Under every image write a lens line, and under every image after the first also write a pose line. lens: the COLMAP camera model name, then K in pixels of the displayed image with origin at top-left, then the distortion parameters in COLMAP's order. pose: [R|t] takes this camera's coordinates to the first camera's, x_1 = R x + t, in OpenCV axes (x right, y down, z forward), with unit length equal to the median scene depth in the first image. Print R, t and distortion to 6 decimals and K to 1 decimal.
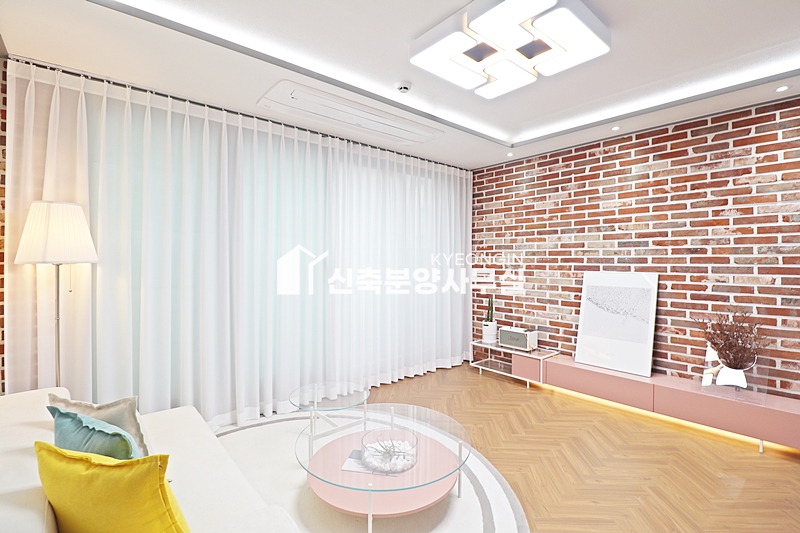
lens RADIAL K [[370.7, 0, 401.8], [0, 370.7, 263.1], [0, 0, 1]] dist [-0.011851, -0.005563]
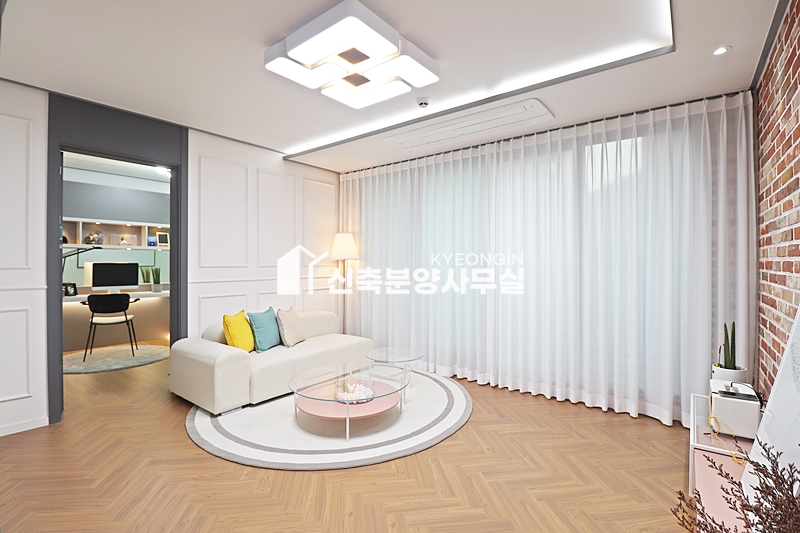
lens RADIAL K [[370.7, 0, 395.5], [0, 370.7, 263.2], [0, 0, 1]] dist [-0.011851, -0.005563]
pose [[0.190600, -0.001378, -0.981667, 0.848544], [-0.006588, 0.999975, -0.002683, 0.014784], [0.981646, 0.006979, 0.190586, 0.542039]]
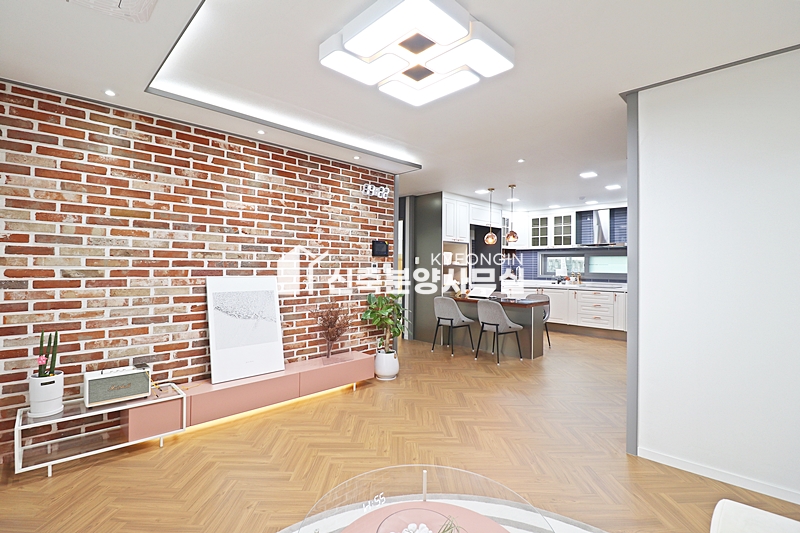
lens RADIAL K [[370.7, 0, 403.4], [0, 370.7, 262.5], [0, 0, 1]] dist [-0.011851, -0.005563]
pose [[-0.077796, 0.007086, 0.996944, -0.427690], [-0.003120, 0.999968, -0.007351, -0.006378], [-0.996964, -0.003682, -0.077771, 0.664200]]
